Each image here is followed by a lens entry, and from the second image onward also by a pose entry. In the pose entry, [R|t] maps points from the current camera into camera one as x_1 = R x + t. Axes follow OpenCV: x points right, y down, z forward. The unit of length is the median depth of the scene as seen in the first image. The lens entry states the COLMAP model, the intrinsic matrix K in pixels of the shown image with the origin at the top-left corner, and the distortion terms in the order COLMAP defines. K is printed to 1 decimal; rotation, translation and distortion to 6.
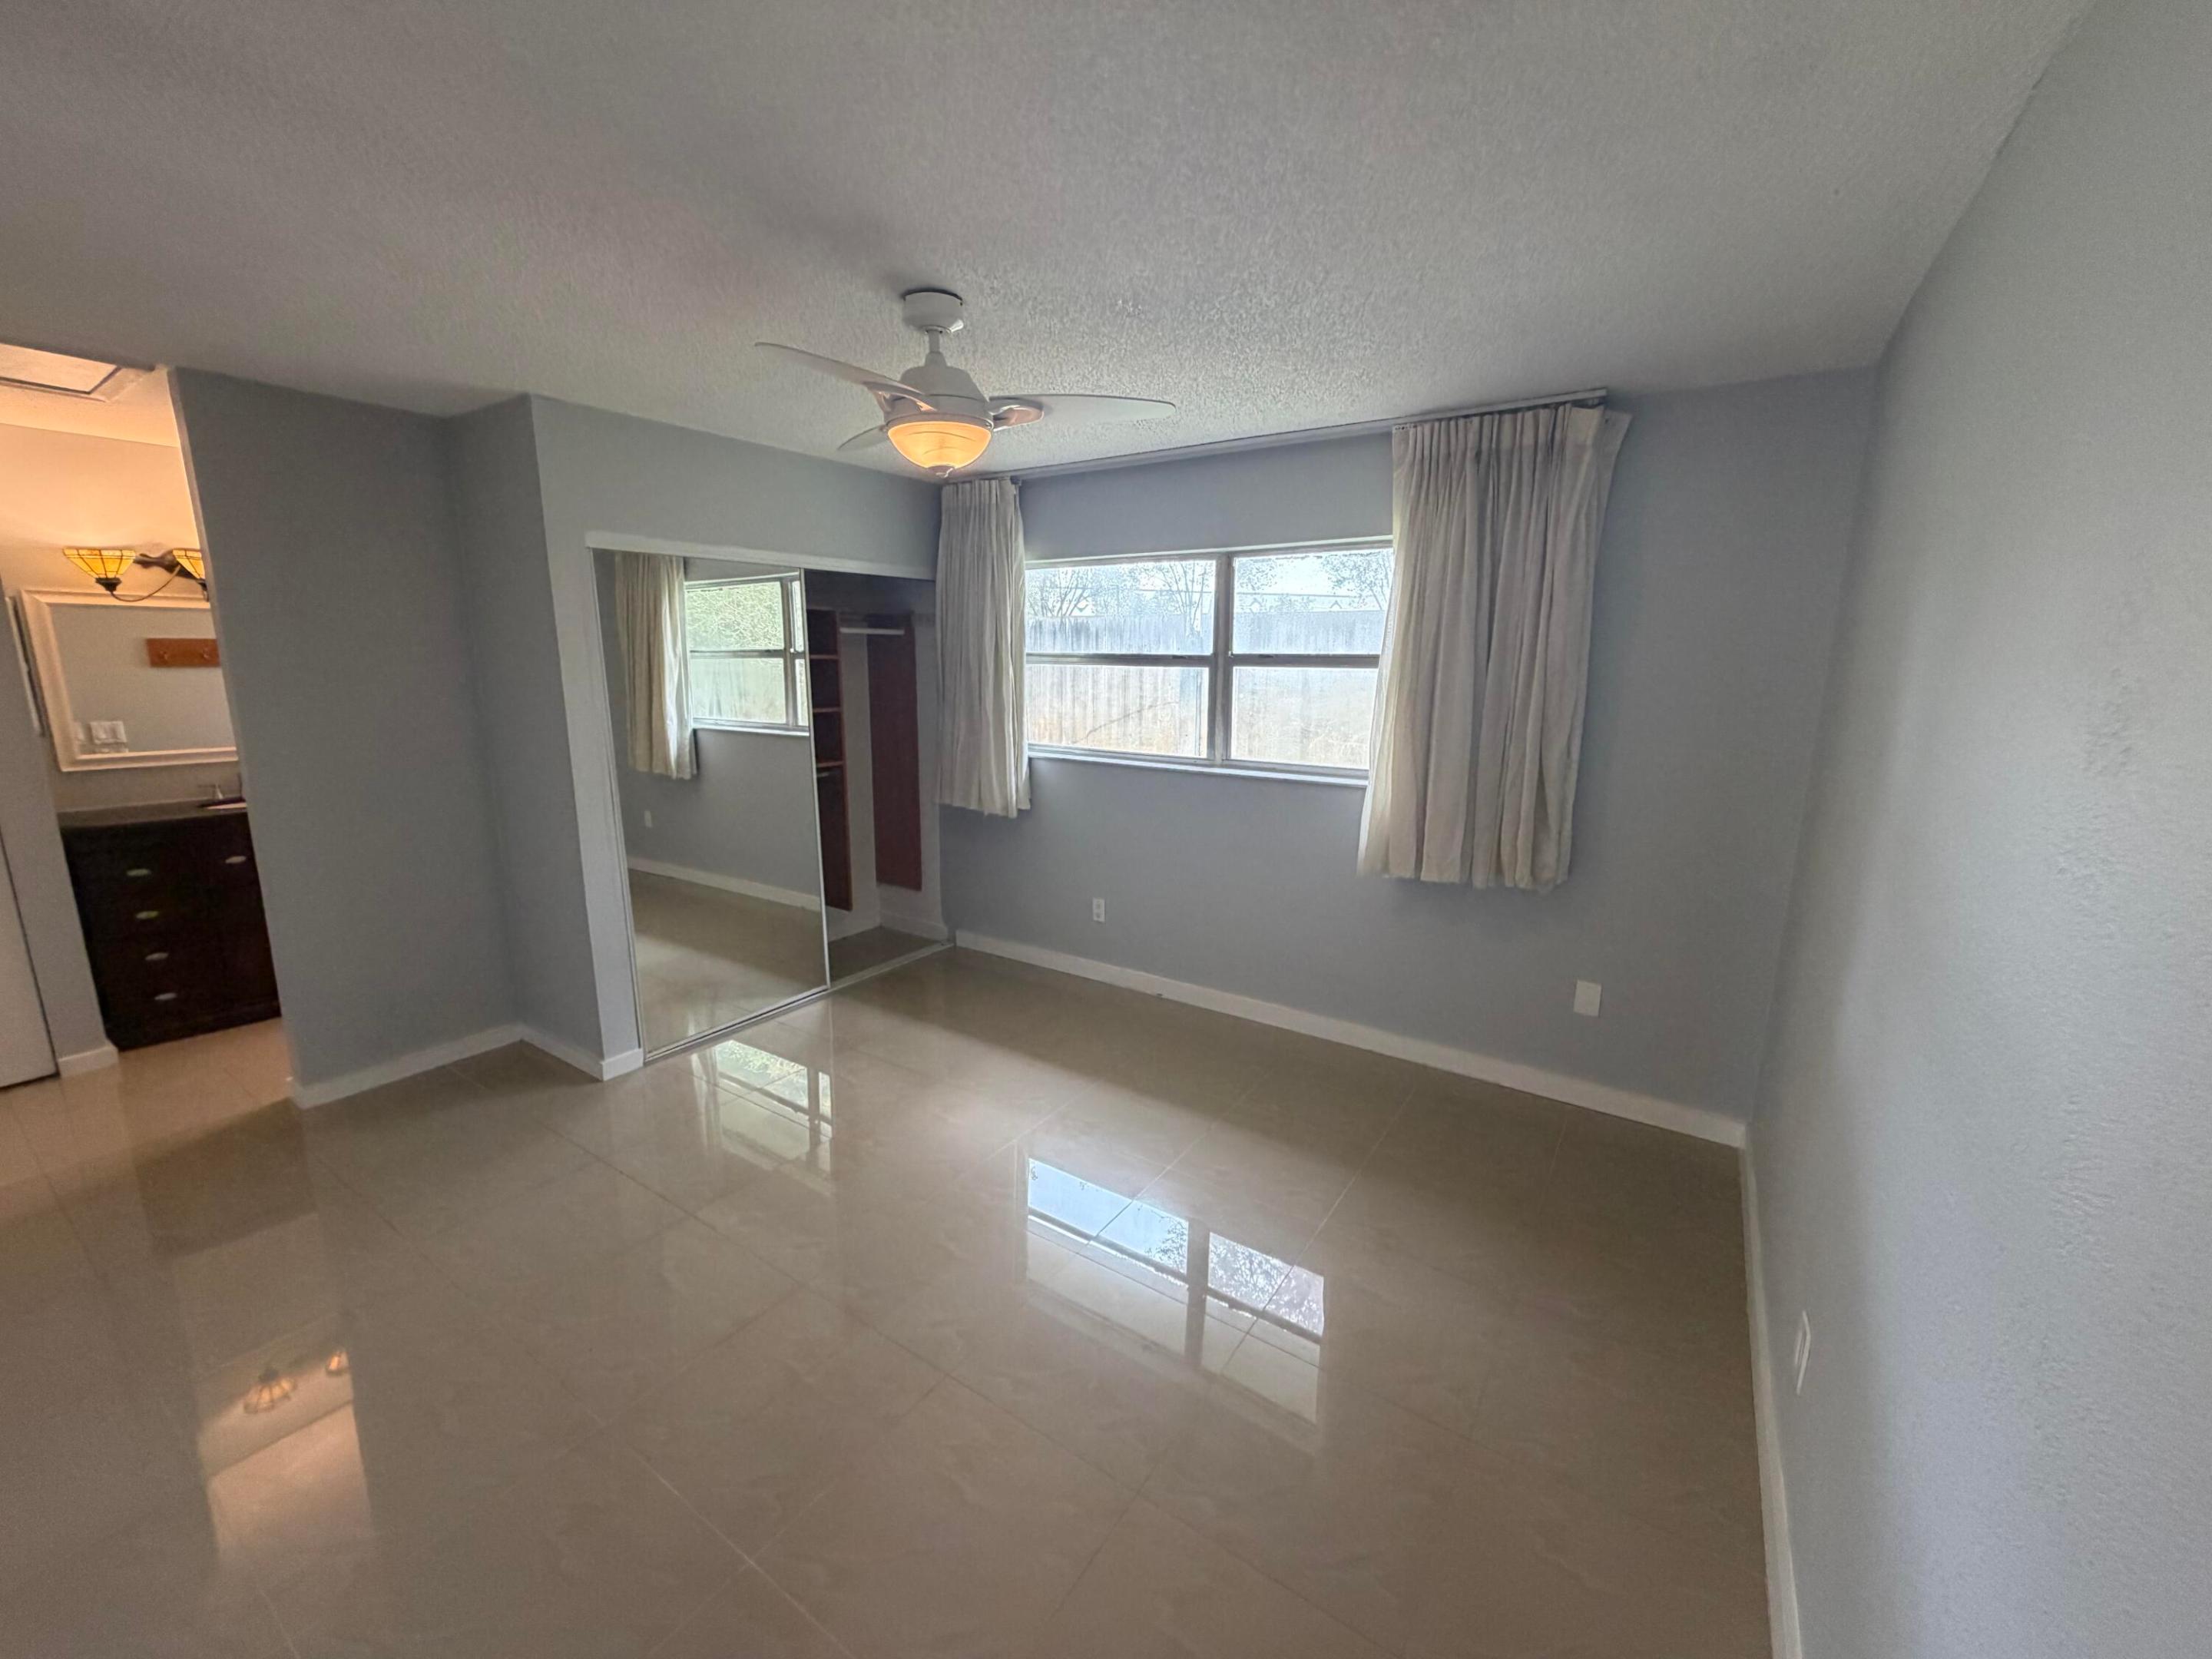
lens RADIAL K [[879.6, 0, 1100.7], [0, 879.6, 829.2], [0, 0, 1]] dist [-0.000500, 0.001538]
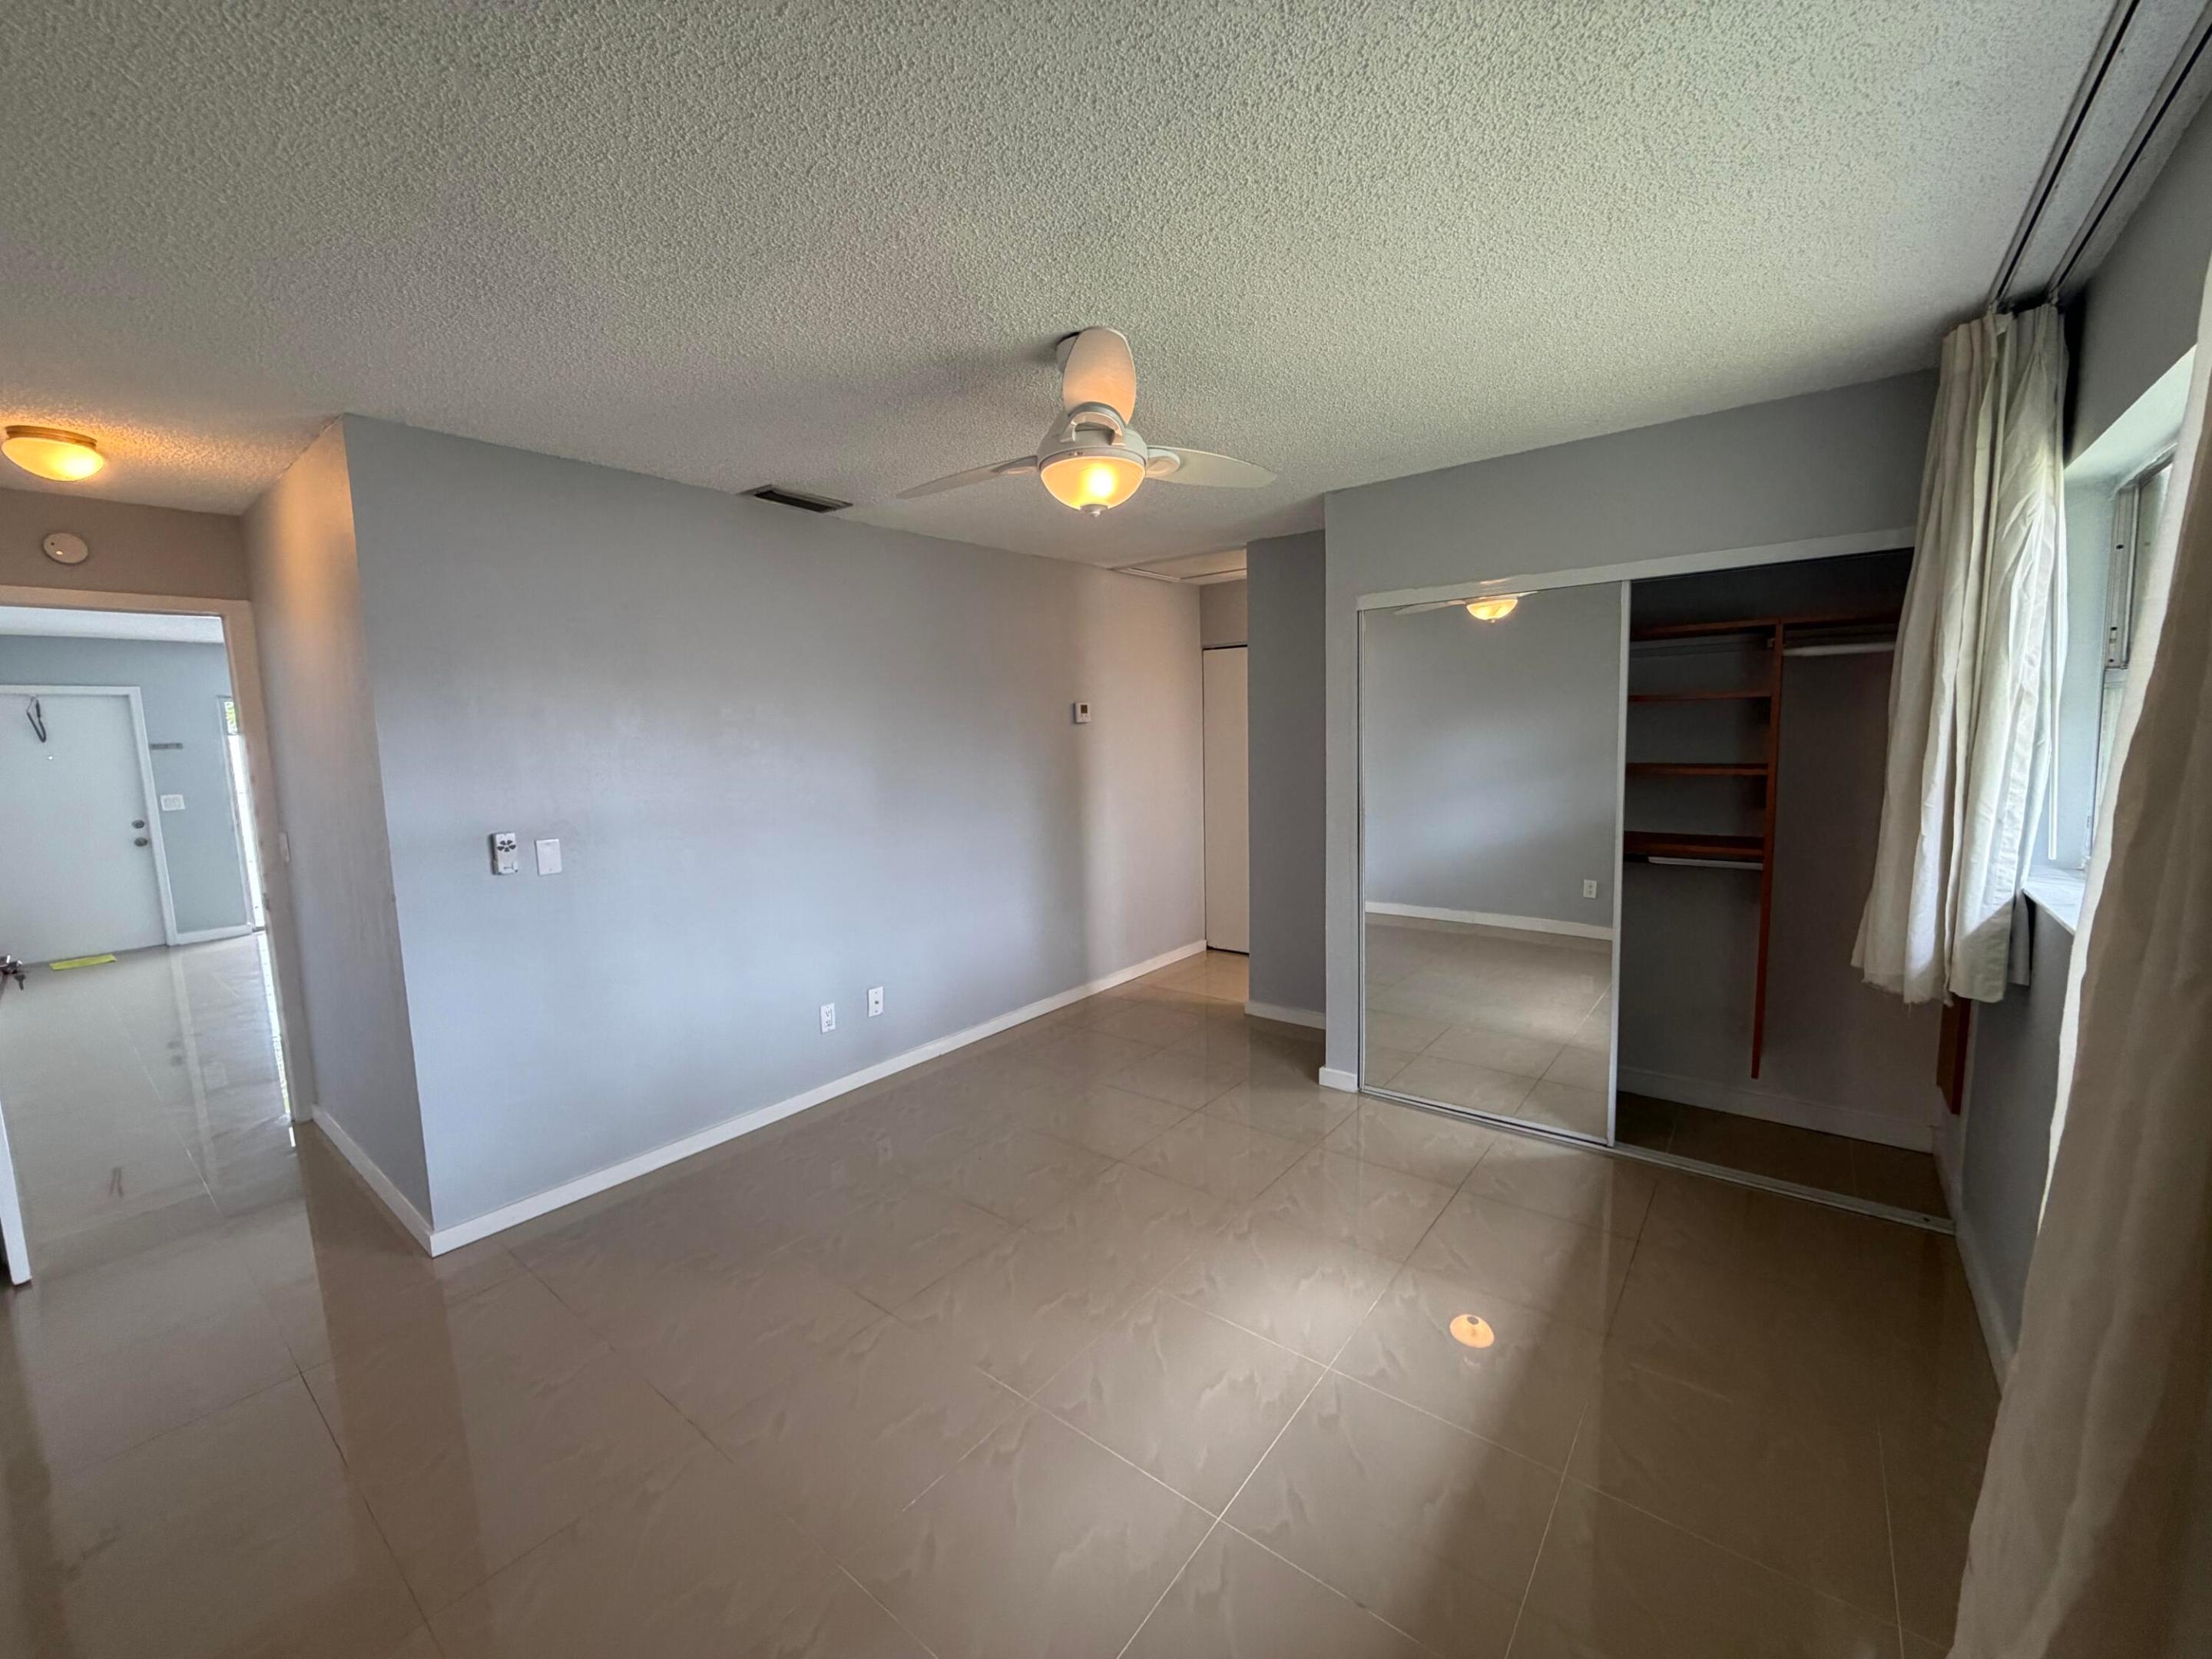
lens RADIAL K [[879.6, 0, 1097.3], [0, 879.6, 831.2], [0, 0, 1]] dist [-0.000500, 0.001538]
pose [[-0.083401, 0.106180, -0.990843, 0.457555], [-0.161321, 0.979753, 0.118571, -0.100496], [0.983372, 0.169733, -0.064584, 0.631791]]
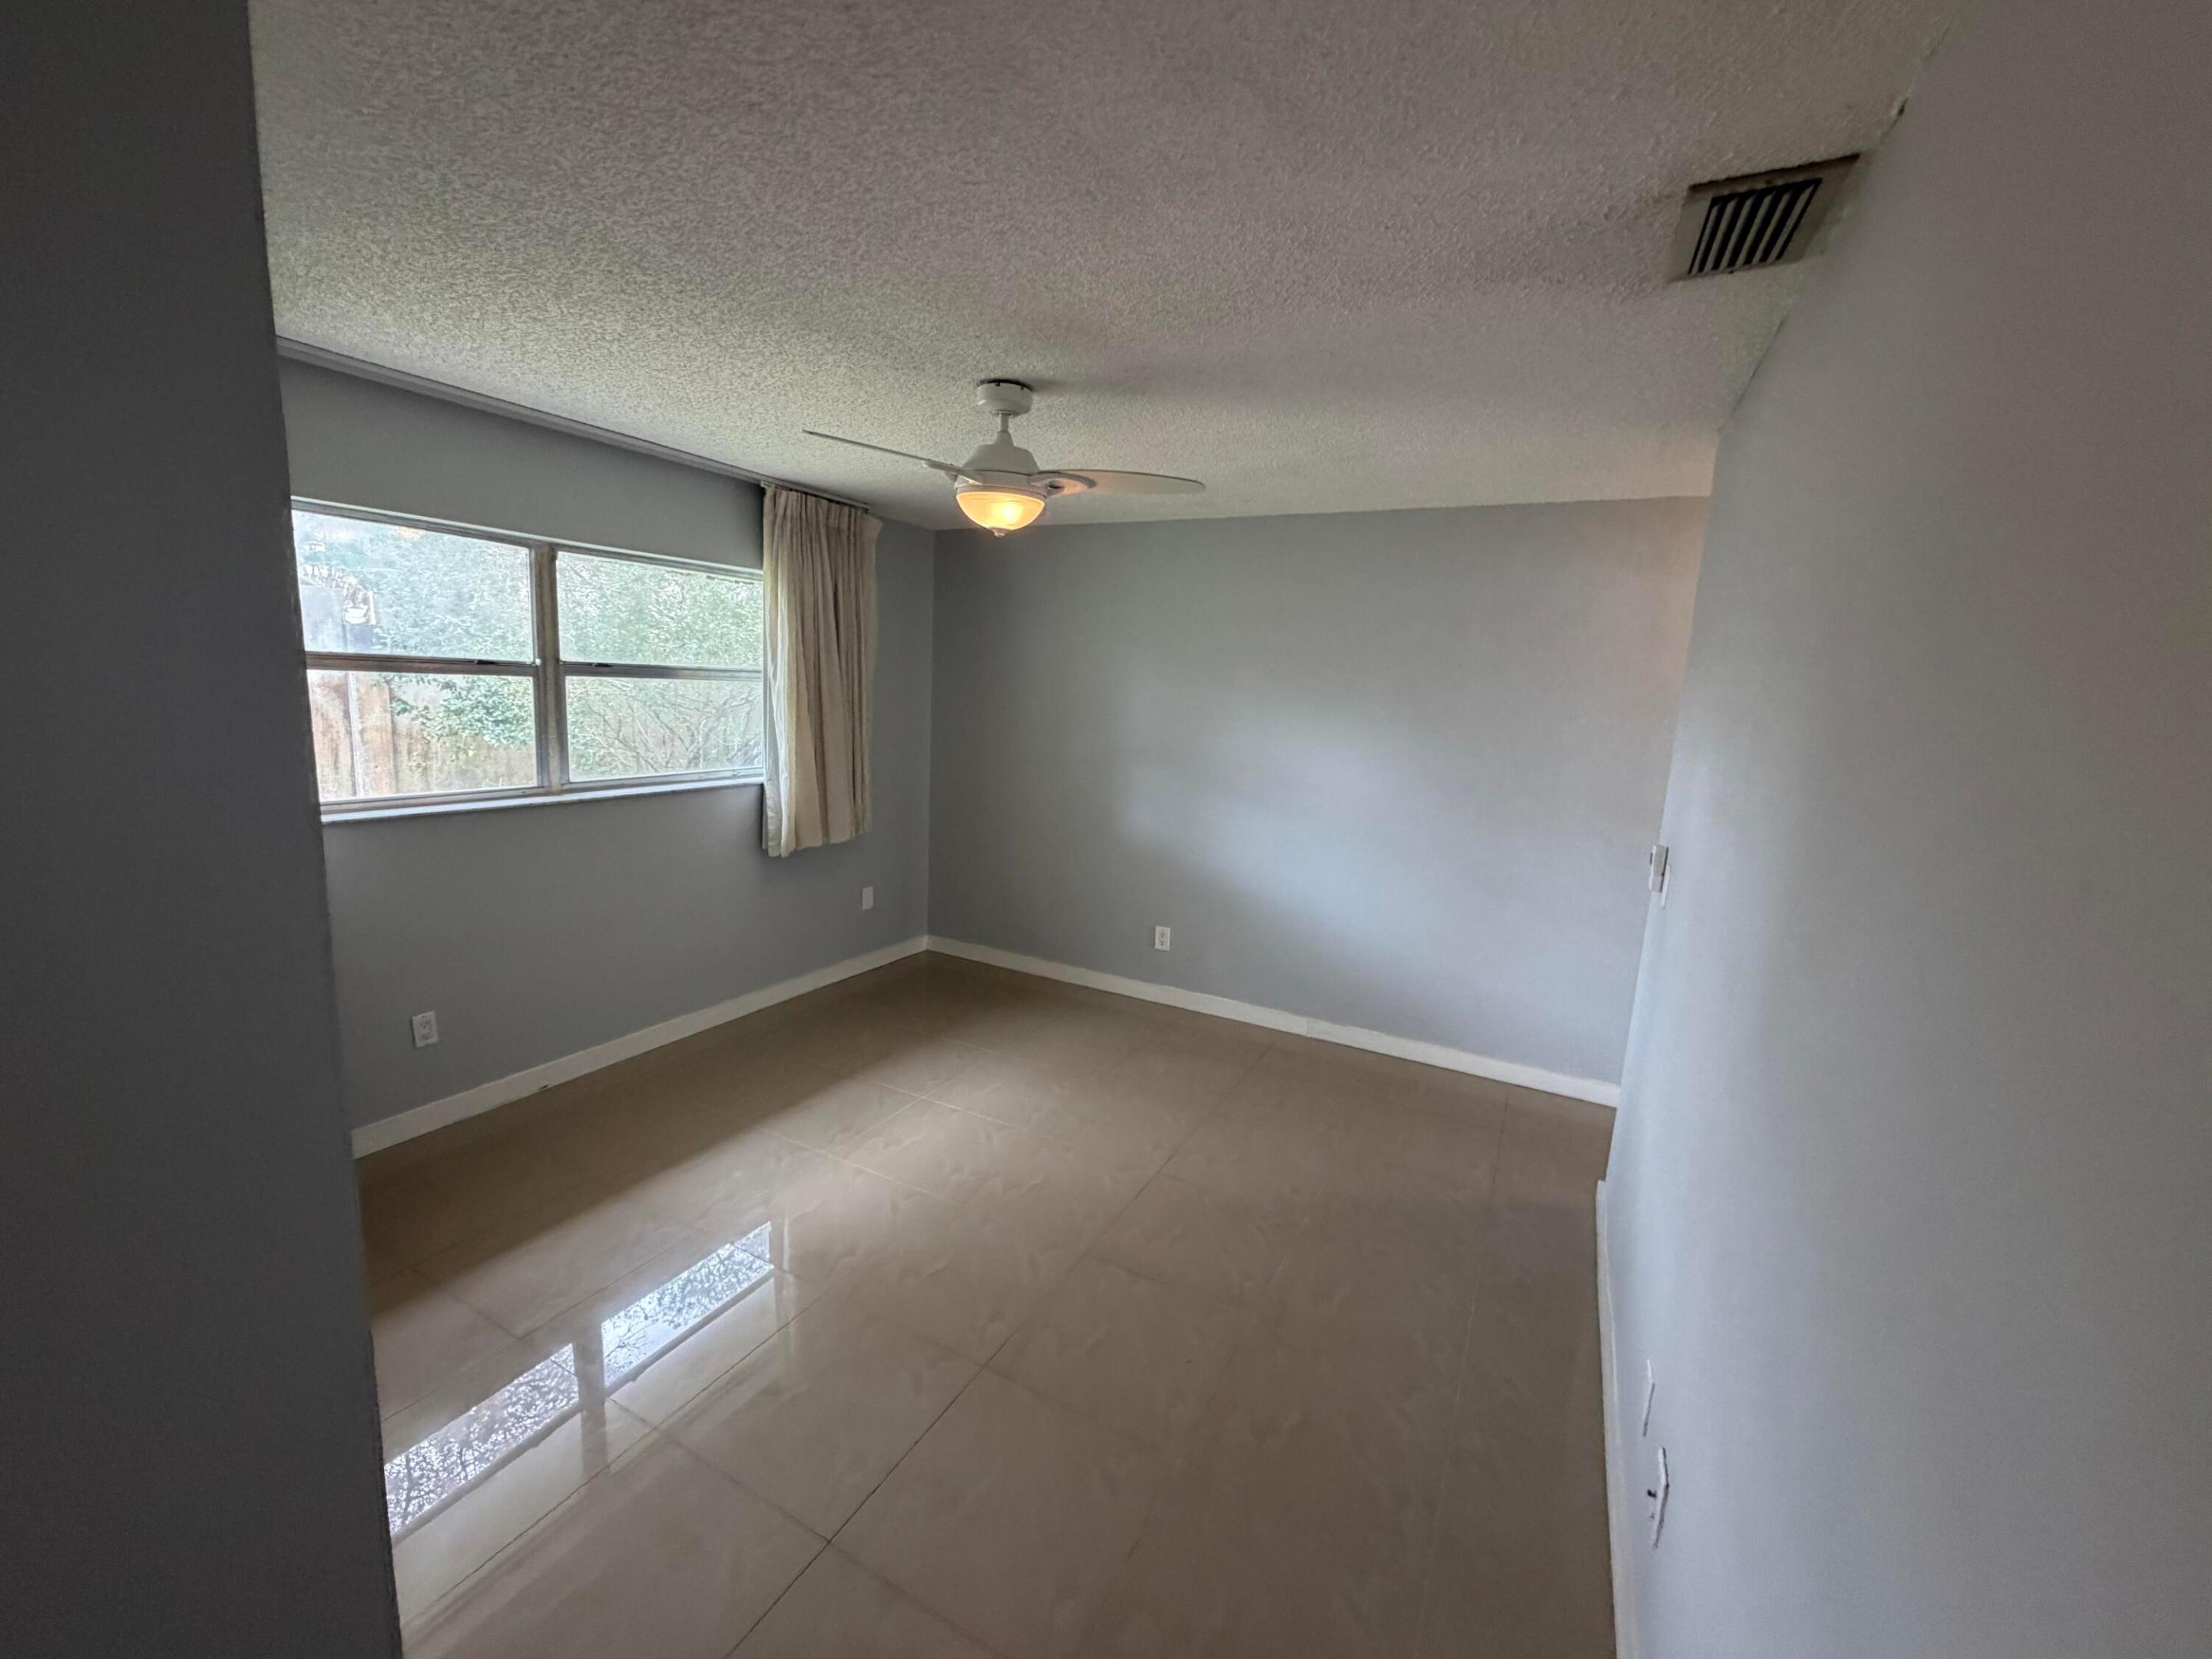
lens RADIAL K [[879.6, 0, 1092.4], [0, 879.6, 834.7], [0, 0, 1]] dist [-0.000500, 0.001538]
pose [[-0.095516, -0.182231, 0.978605, -0.779981], [0.147066, 0.969728, 0.194932, -0.126112], [-0.984504, 0.162539, -0.065825, 0.569305]]
